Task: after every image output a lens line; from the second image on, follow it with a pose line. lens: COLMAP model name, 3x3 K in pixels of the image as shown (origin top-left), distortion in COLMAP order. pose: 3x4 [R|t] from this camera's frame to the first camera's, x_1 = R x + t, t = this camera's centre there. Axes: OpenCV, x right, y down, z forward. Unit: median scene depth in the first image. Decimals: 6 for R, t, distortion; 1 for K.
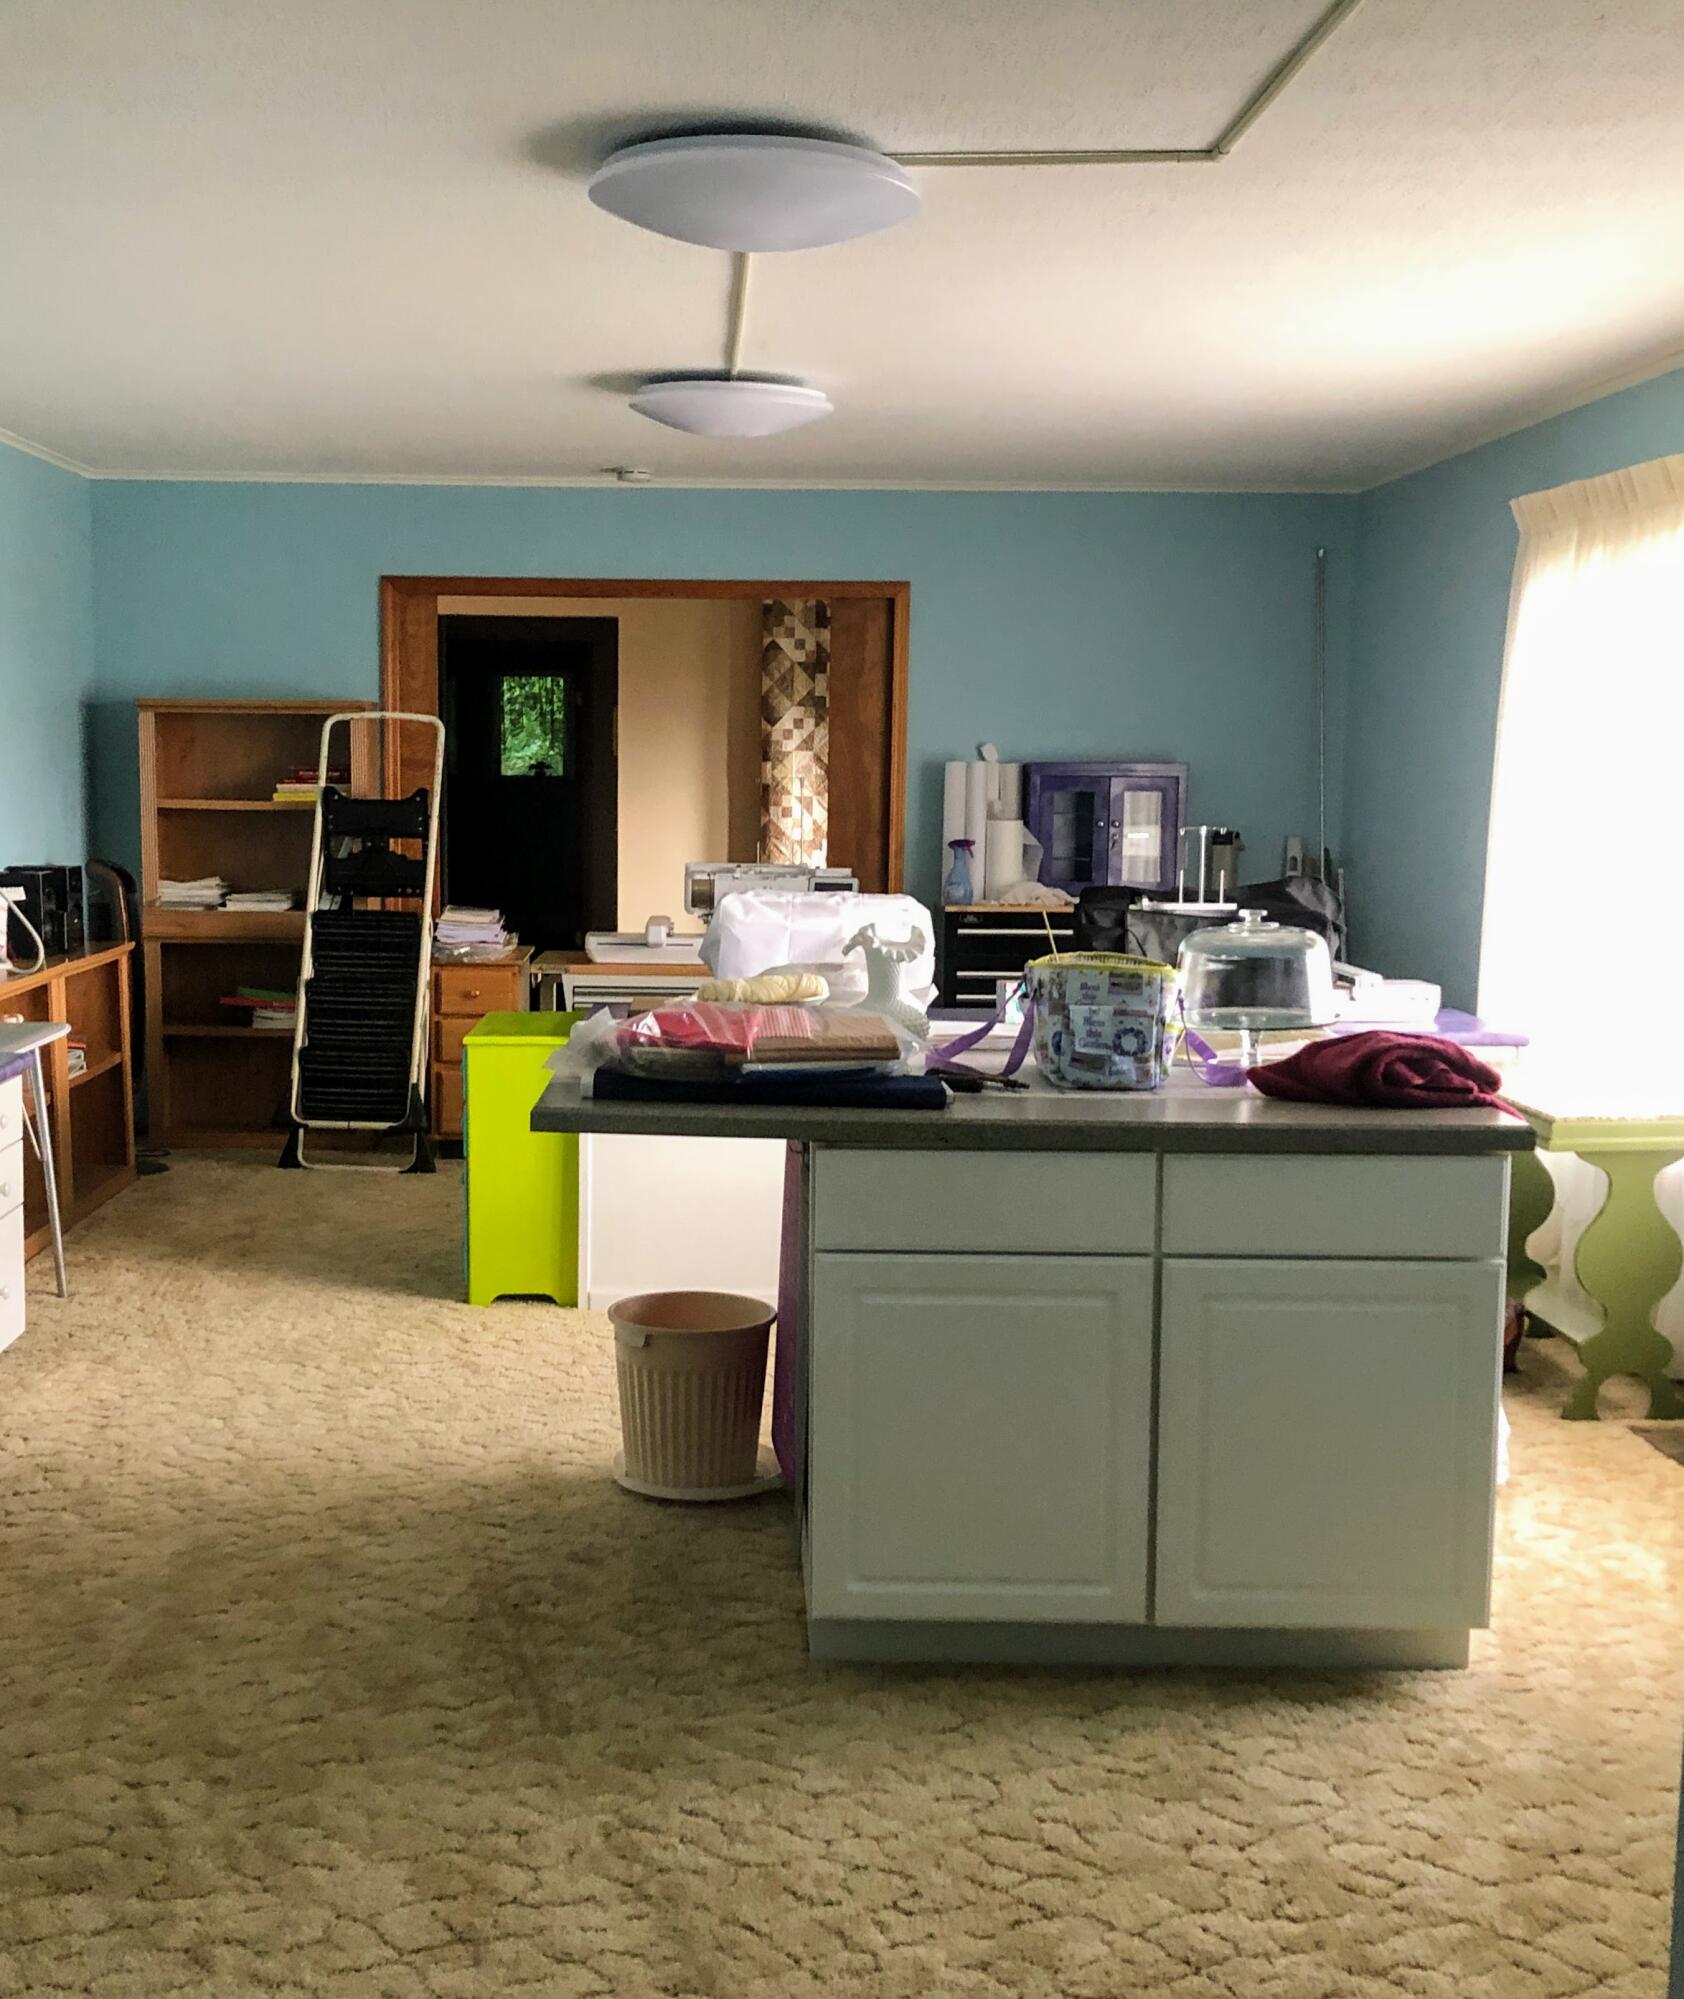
lens RADIAL K [[2316.3, 0, 841.4], [0, 2316.3, 1031.8], [0, 0, 1]] dist [0.106717, -0.032072]
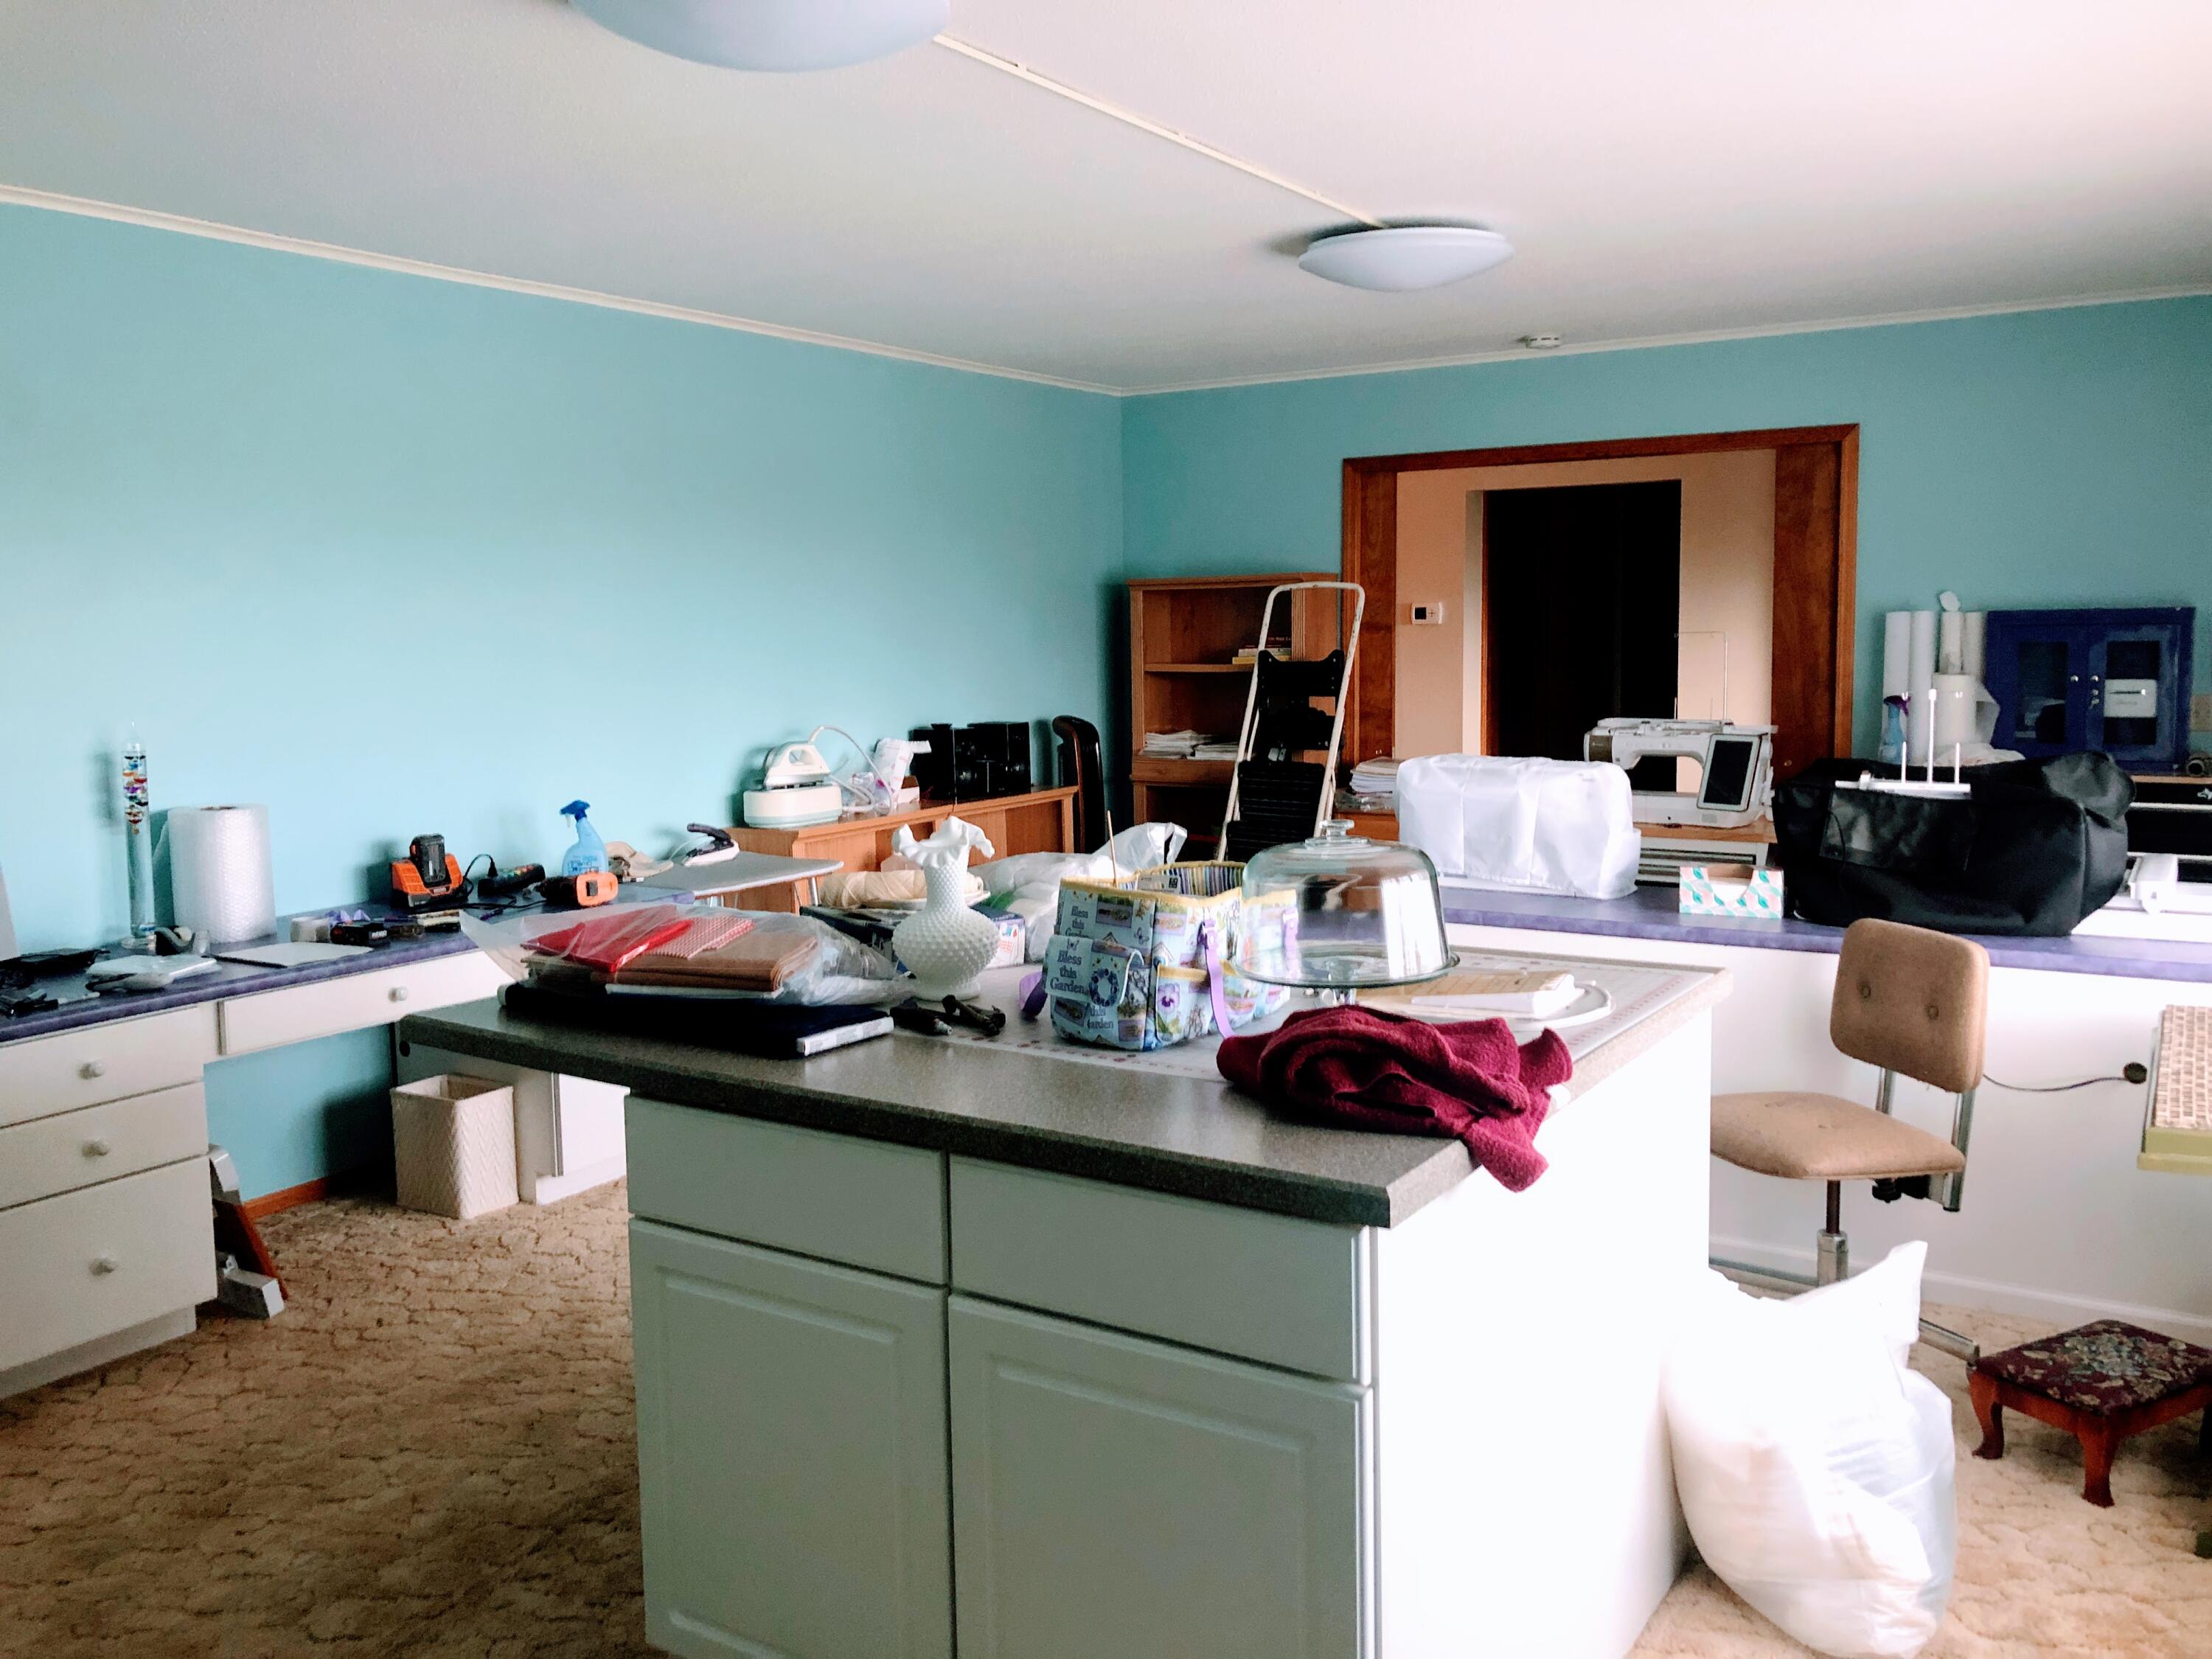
lens RADIAL K [[1848.4, 0, 1106.0], [0, 1848.4, 829.5], [0, 0, 1]] dist [0.109518, -0.194232]
pose [[0.845266, 0.040364, -0.532820, 0.259998], [-0.042647, 0.999058, 0.008027, -0.030697], [0.532642, 0.015938, 0.846191, 0.275240]]
